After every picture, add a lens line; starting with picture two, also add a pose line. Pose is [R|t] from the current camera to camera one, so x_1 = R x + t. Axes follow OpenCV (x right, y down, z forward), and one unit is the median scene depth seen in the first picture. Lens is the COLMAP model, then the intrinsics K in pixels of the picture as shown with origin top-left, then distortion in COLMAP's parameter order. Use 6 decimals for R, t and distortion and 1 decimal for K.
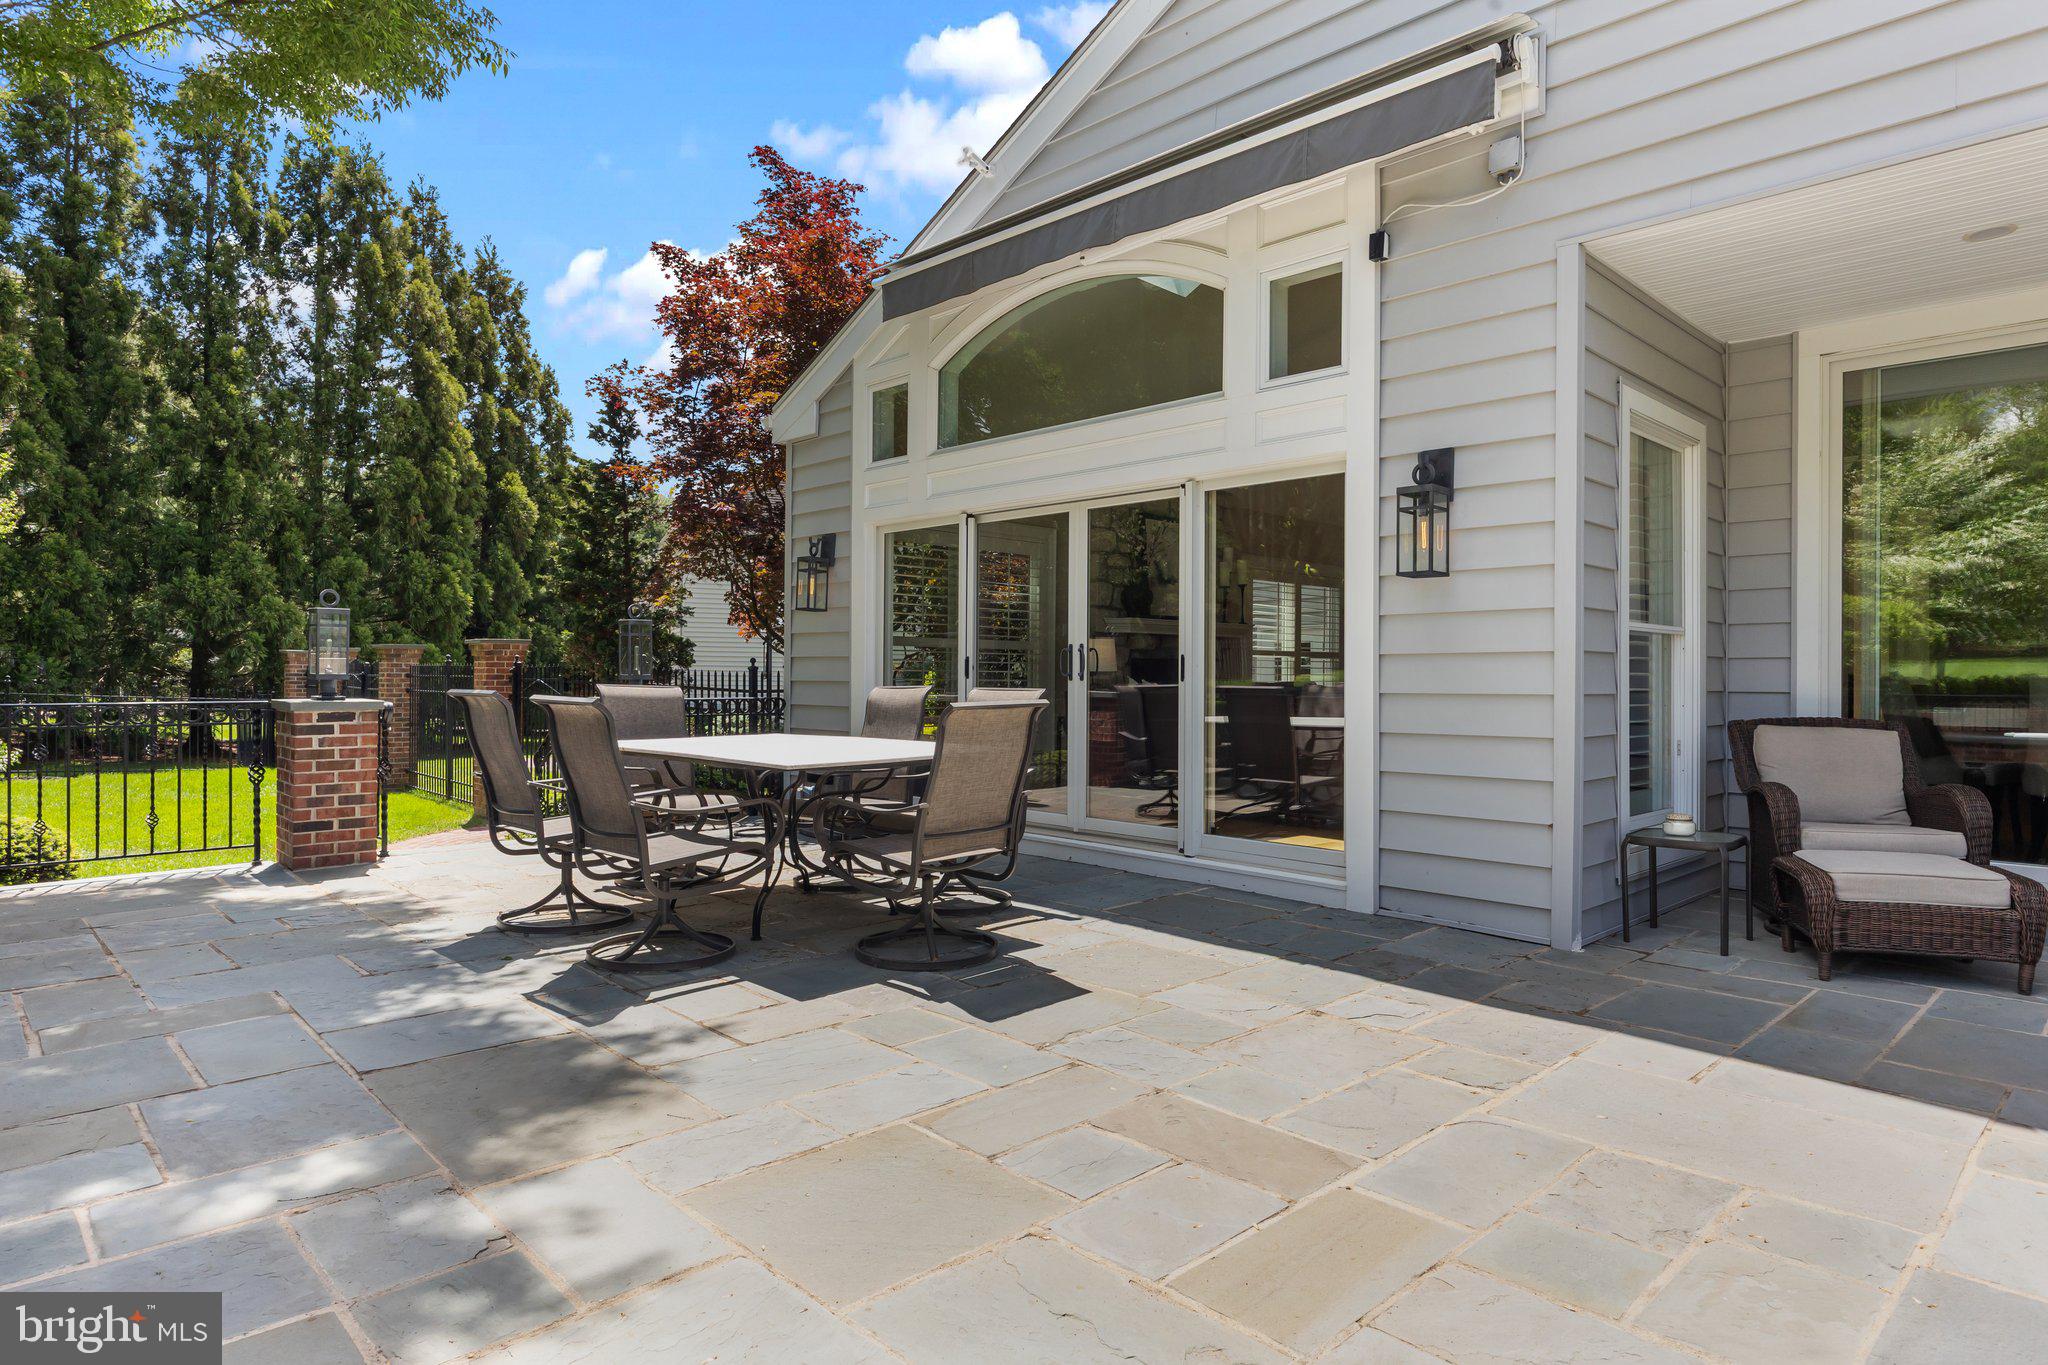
lens RADIAL K [[1127.2, 0, 1024.0], [0, 1127.2, 682.5], [0, 0, 1]] dist [-0.000201, -0.000935]
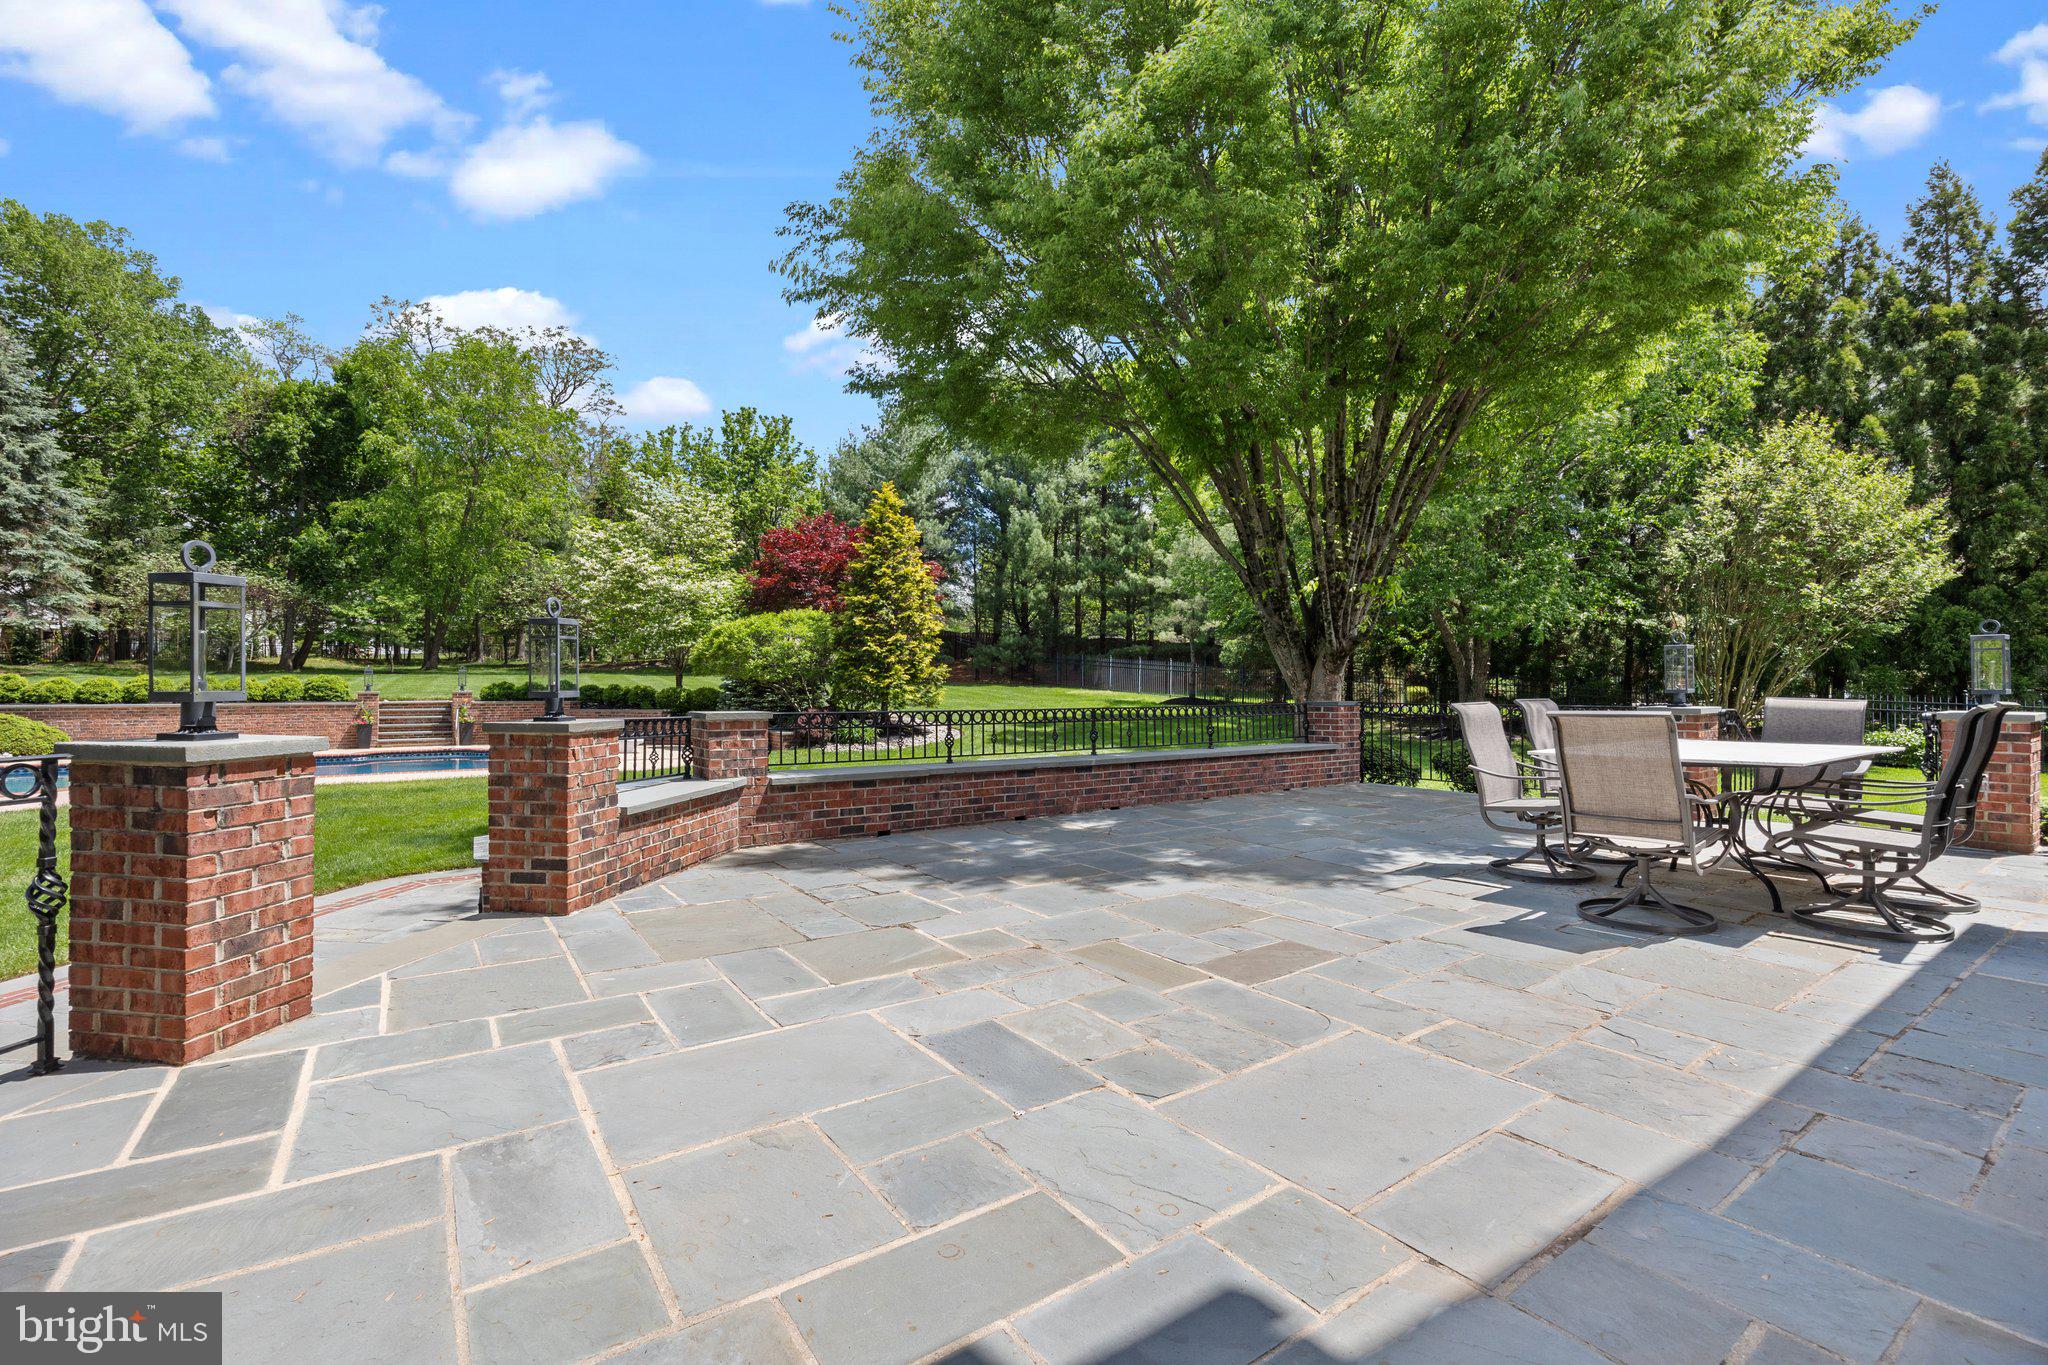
lens RADIAL K [[898.0, 0, 1024.0], [0, 898.0, 682.5], [0, 0, 1]] dist [-0.015161, -0.000178]
pose [[-0.137697, -0.005045, -0.990462, 0.787449], [-0.010460, 0.999939, -0.003639, 0.005386], [0.990419, 0.009859, -0.137741, 0.425525]]
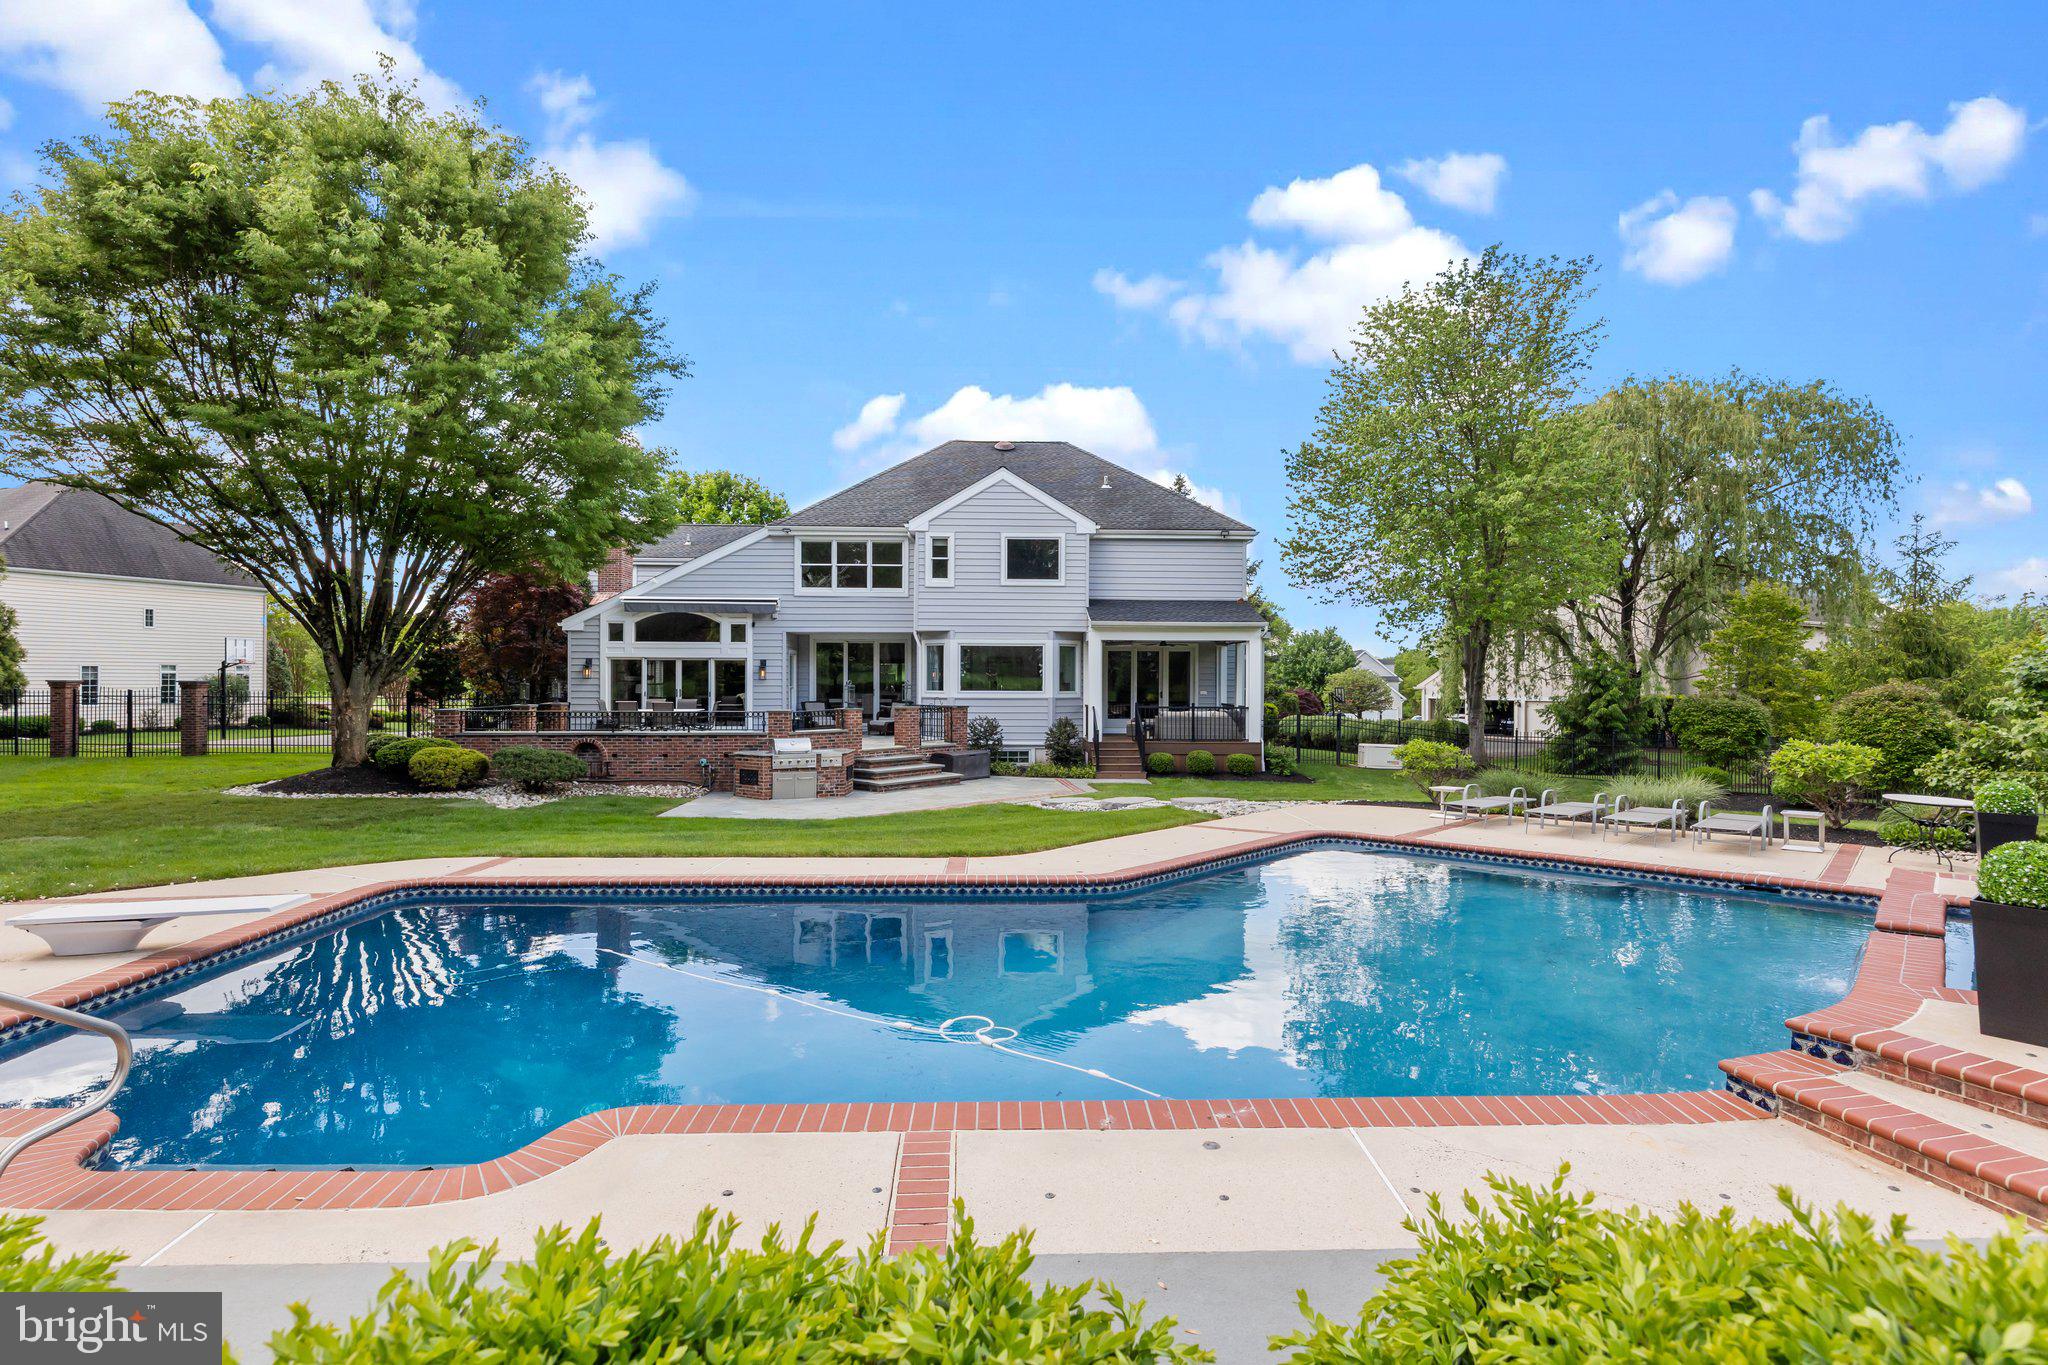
lens RADIAL K [[1019.6, 0, 1024.0], [0, 1019.6, 682.5], [0, 0, 1]] dist [-0.003732, 0.000058]
pose [[0.663838, -0.000788, 0.747876, -2.743322], [0.007876, 0.999951, -0.005938, -0.032115], [-0.747835, 0.009832, 0.663812, -3.620023]]
